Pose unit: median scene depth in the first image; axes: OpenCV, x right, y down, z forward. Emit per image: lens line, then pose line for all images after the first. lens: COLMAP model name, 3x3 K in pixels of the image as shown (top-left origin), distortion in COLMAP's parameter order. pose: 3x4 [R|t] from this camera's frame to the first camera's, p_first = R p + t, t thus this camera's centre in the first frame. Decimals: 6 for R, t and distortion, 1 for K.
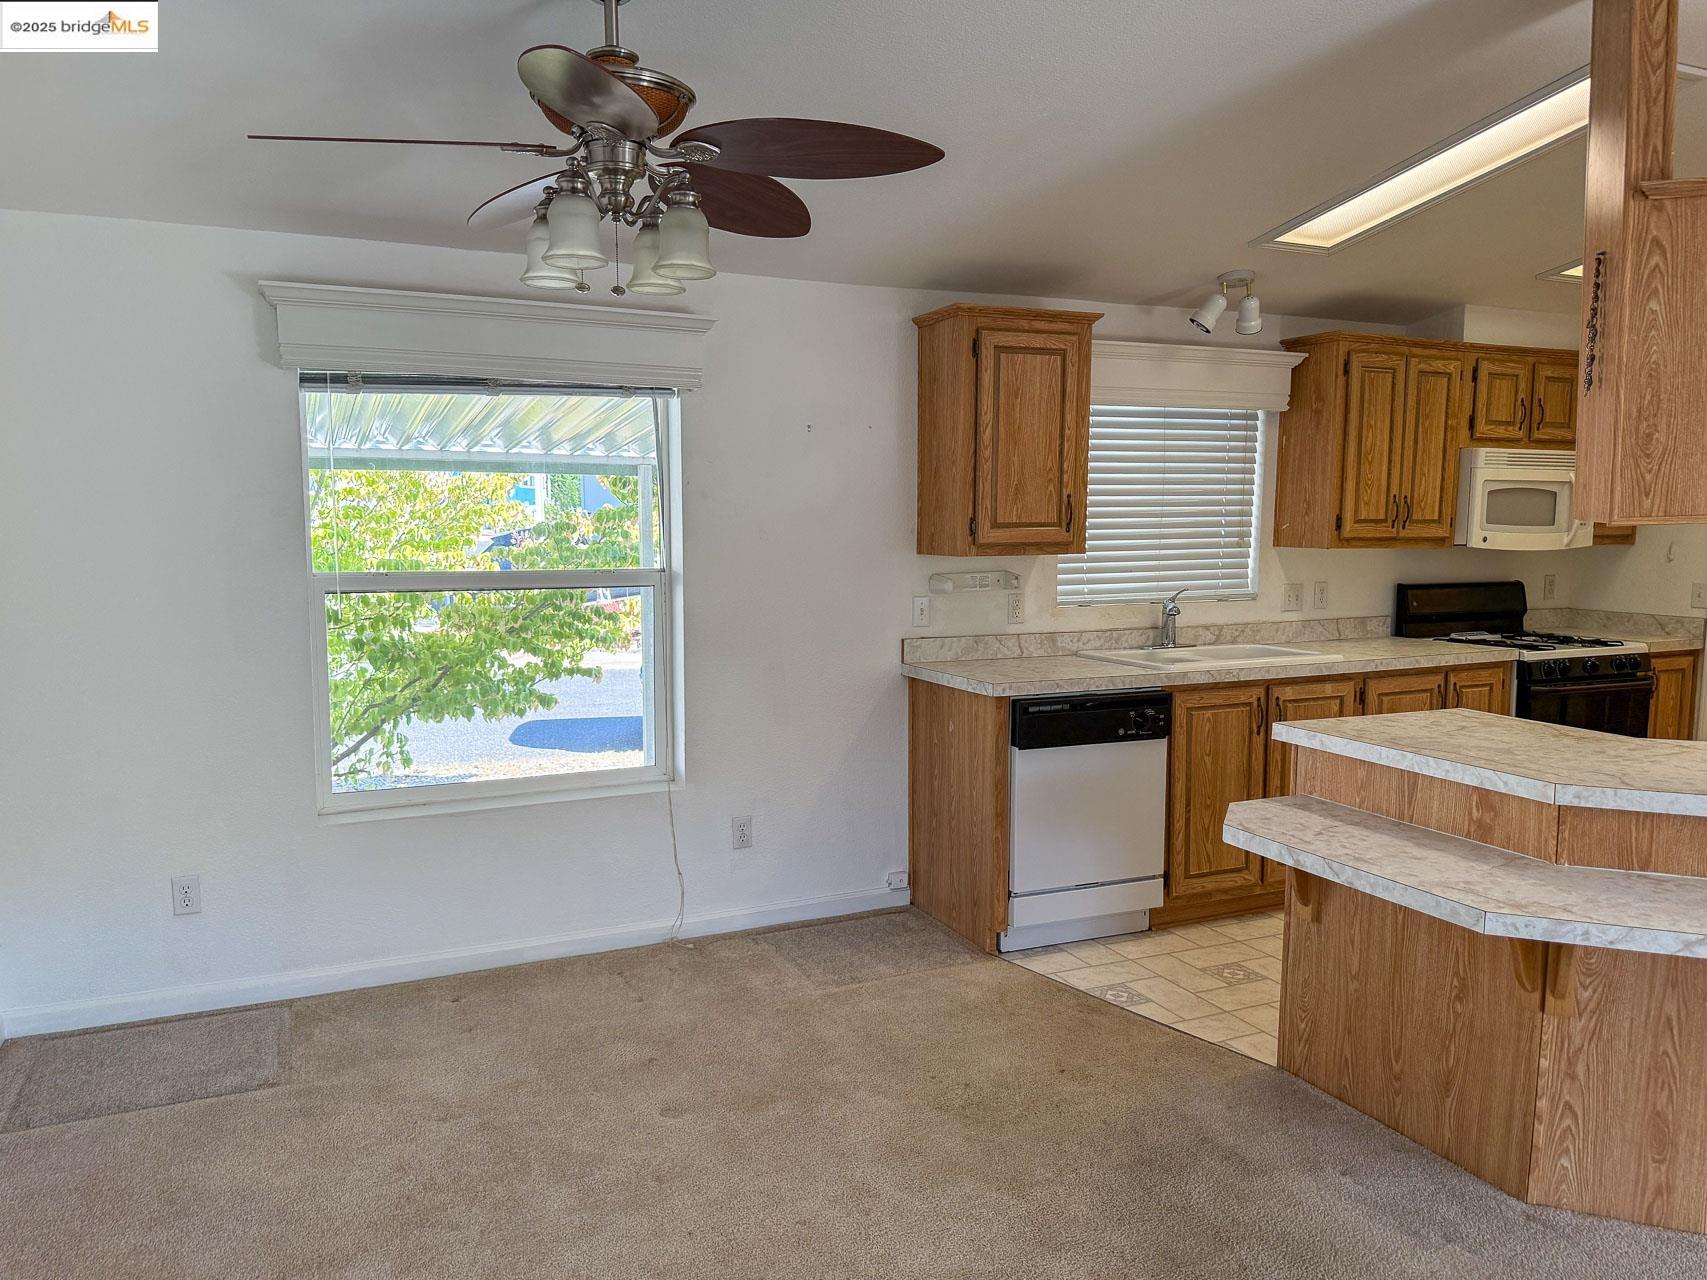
lens RADIAL K [[1242.8, 0, 828.1], [0, 1242.8, 652.0], [0, 0, 1]] dist [0.133839, -0.262515]
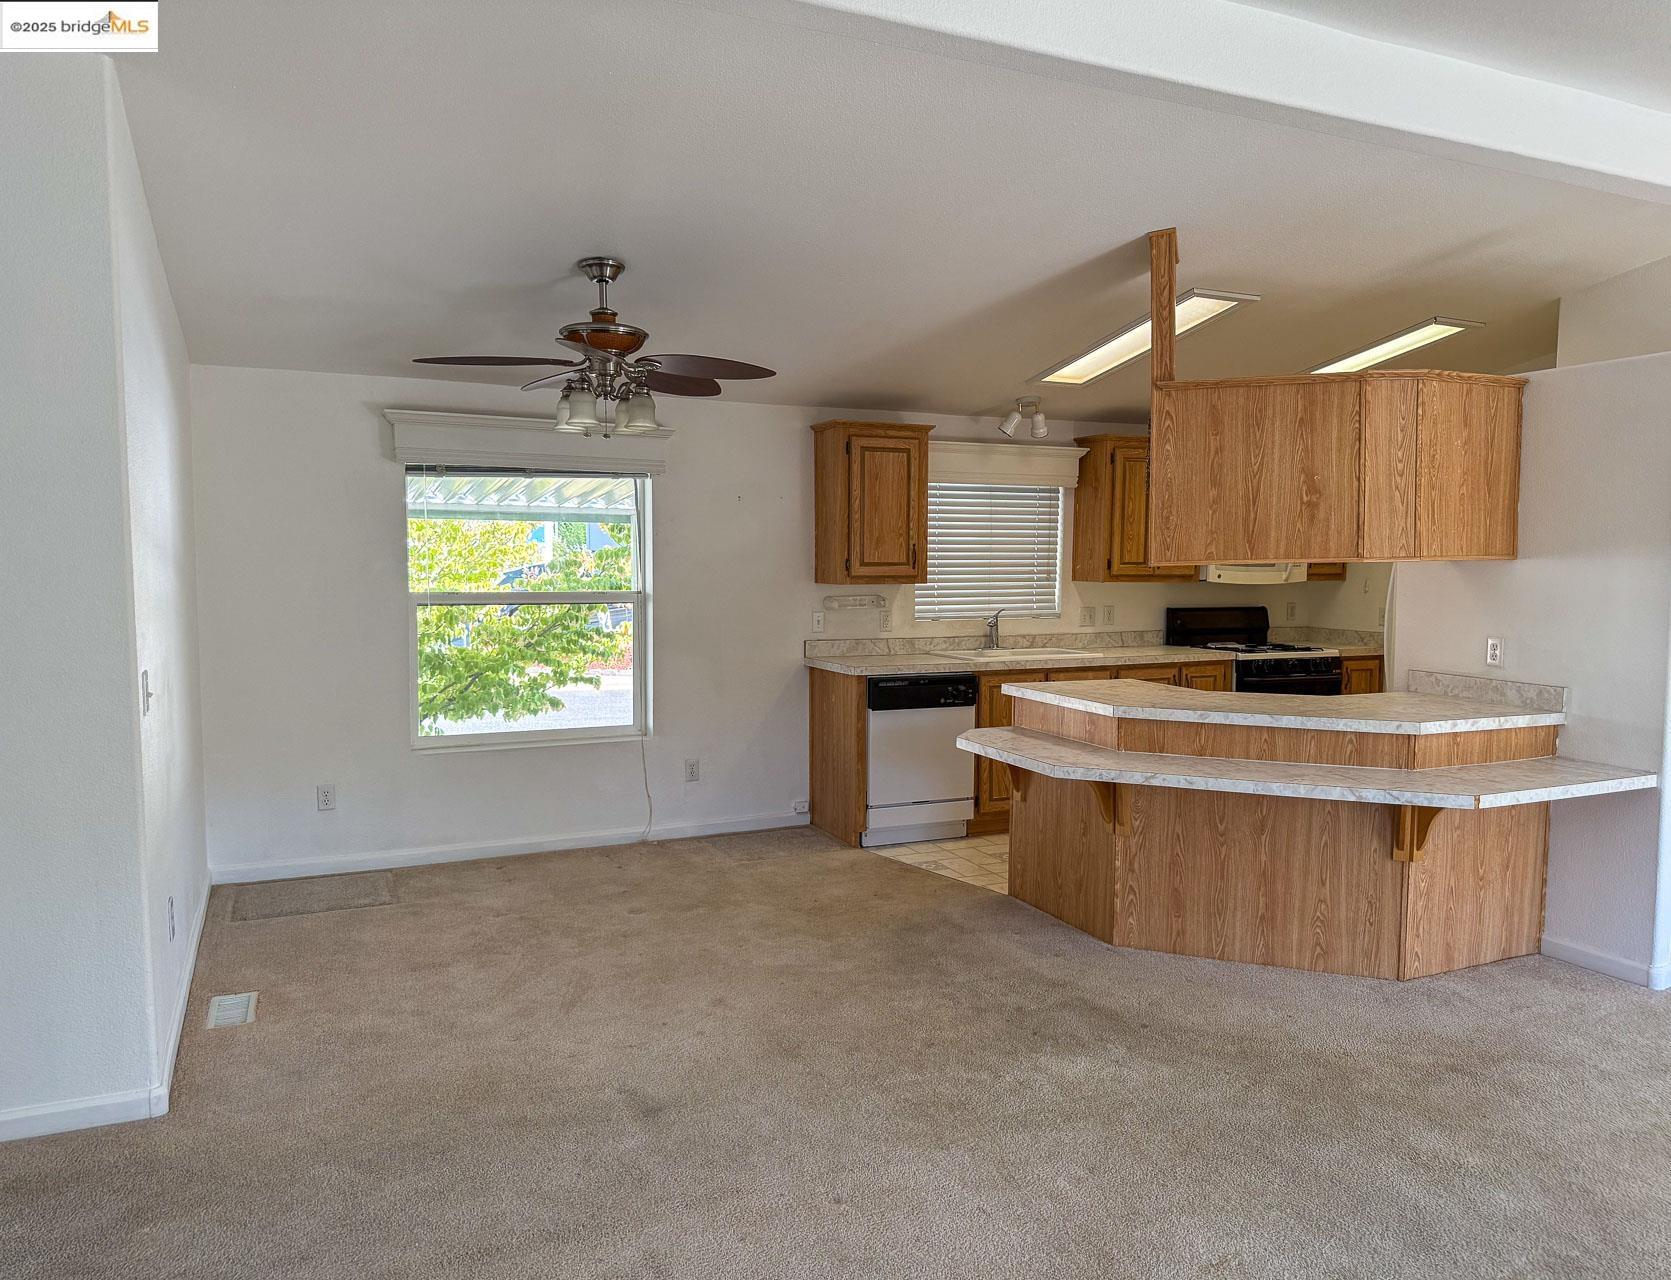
lens RADIAL K [[1210.4, 0, 850.3], [0, 1210.4, 639.7], [0, 0, 1]] dist [0.135132, -0.227281]
pose [[0.999804, 0.004811, 0.019203, 0.090583], [-0.004065, 0.999243, -0.038694, 0.045554], [-0.019375, 0.038609, 0.999067, -0.449862]]
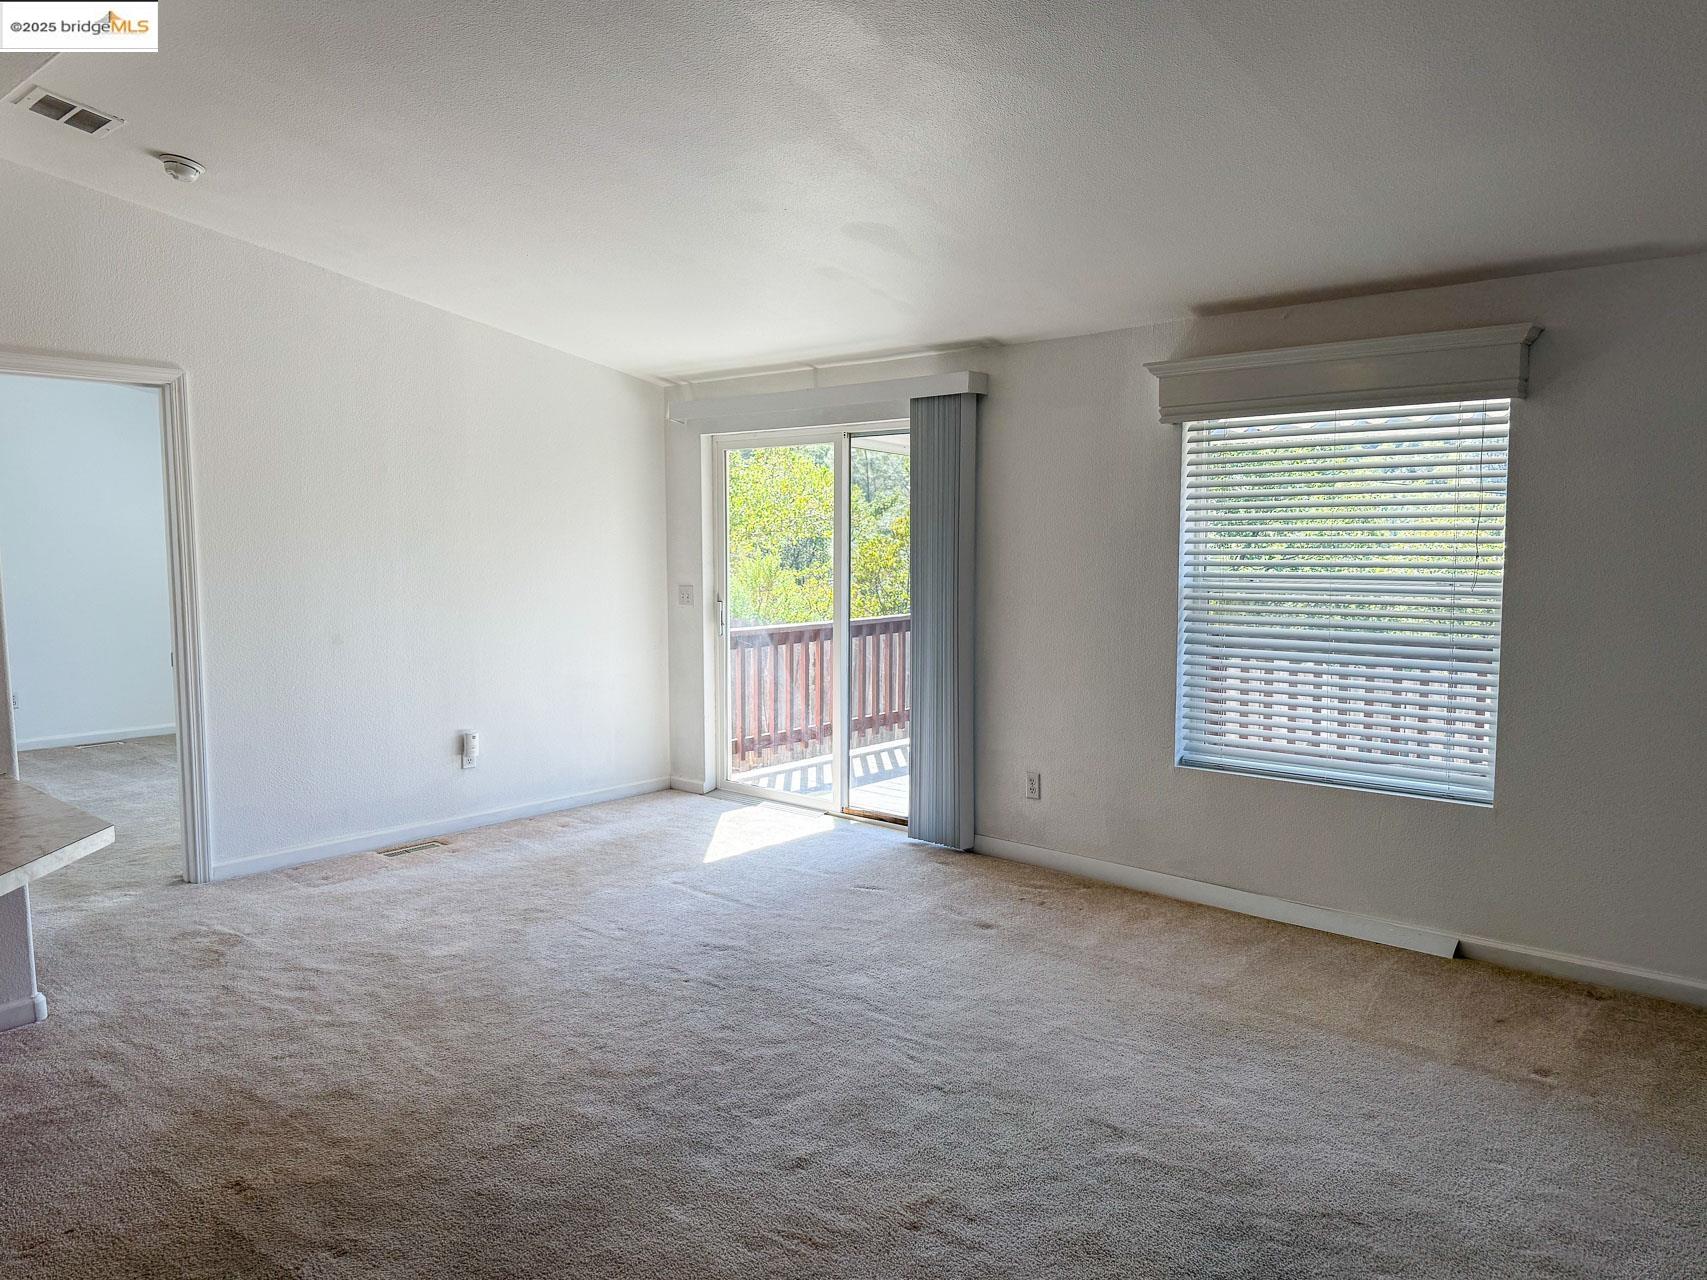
lens RADIAL K [[1238.2, 0, 848.4], [0, 1238.2, 648.7], [0, 0, 1]] dist [0.069561, -0.088763]
pose [[-0.433001, -0.083610, 0.897508, -0.233026], [0.107937, 0.983715, 0.143715, -0.029444], [-0.894908, 0.159103, -0.416925, 0.327764]]
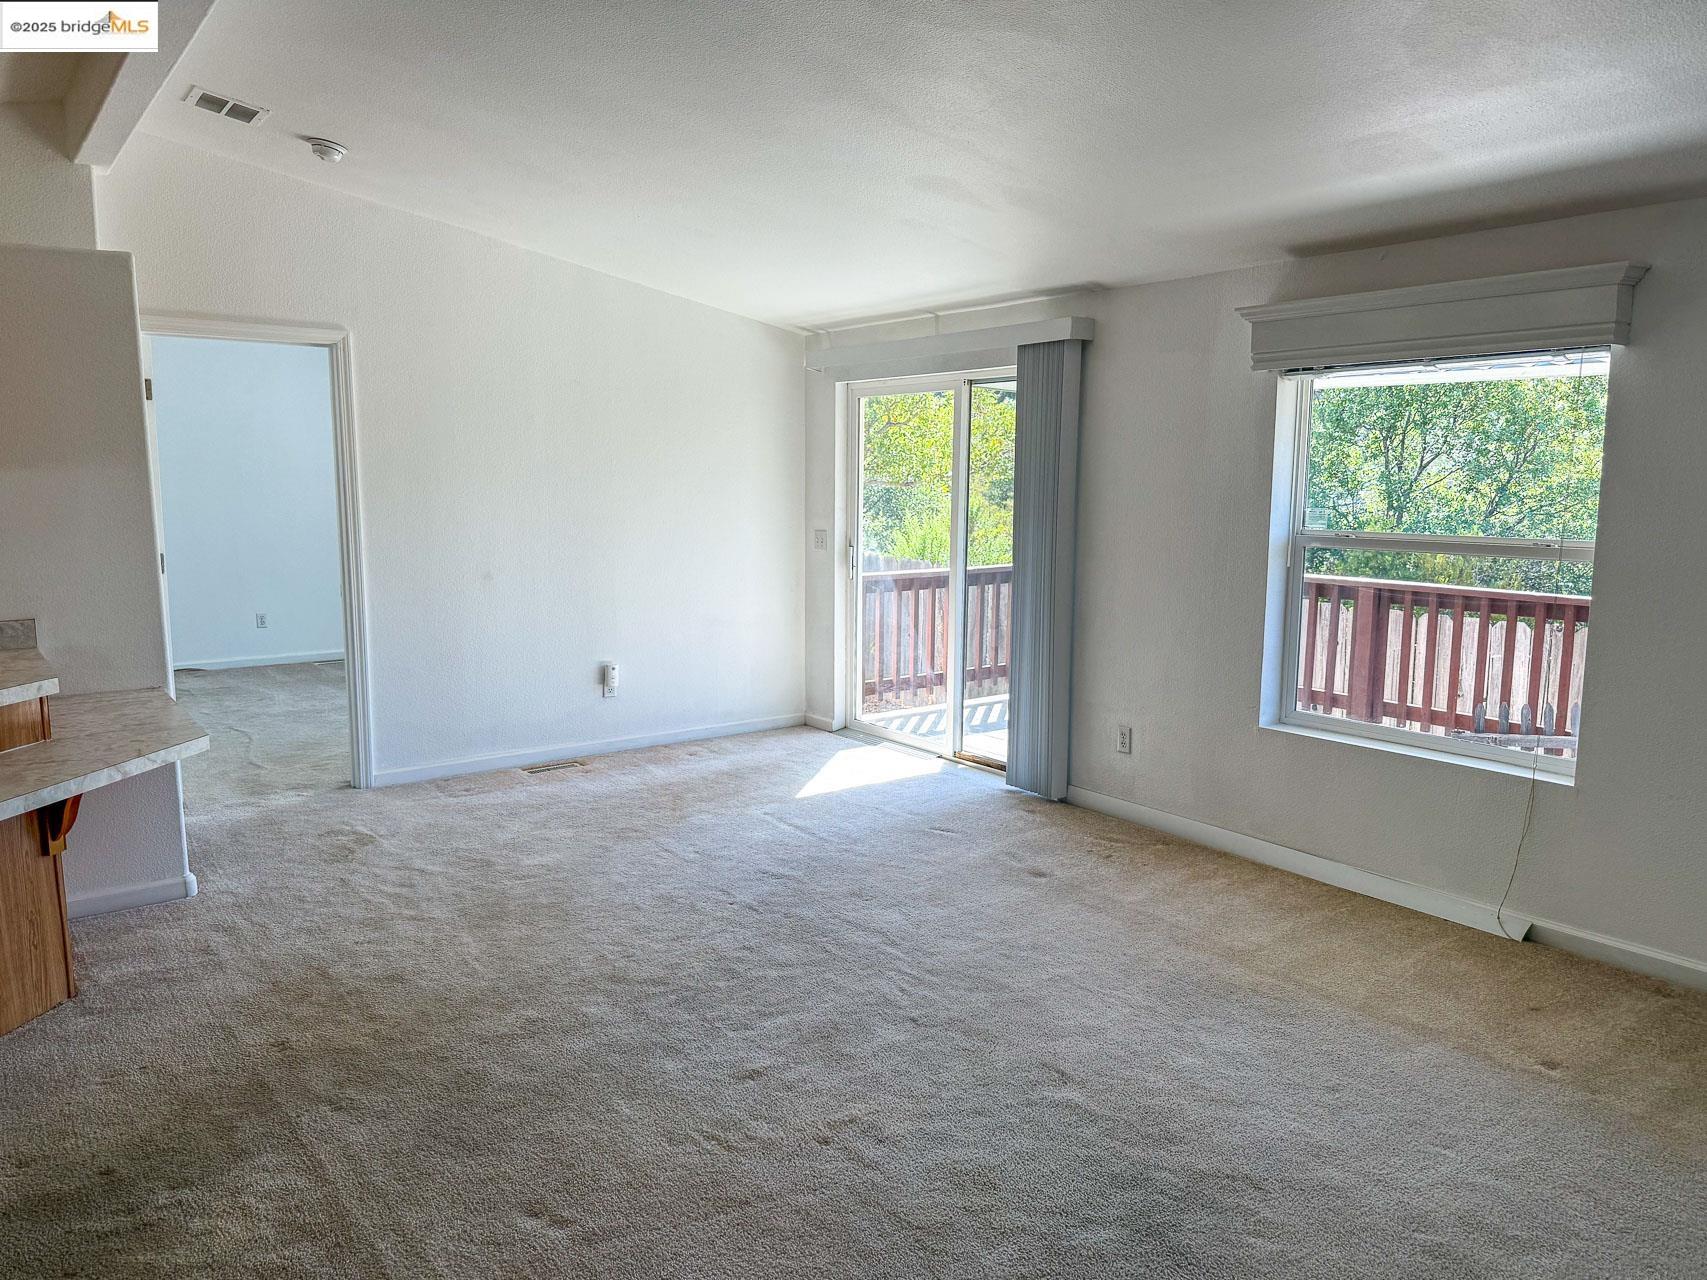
lens RADIAL K [[1238.2, 0, 848.4], [0, 1238.2, 648.7], [0, 0, 1]] dist [0.069561, -0.088763]
pose [[-0.245227, -0.140009, 0.959302, -0.315830], [0.110094, 0.979094, 0.171041, -0.025814], [-0.963194, 0.147557, -0.224686, 0.193056]]
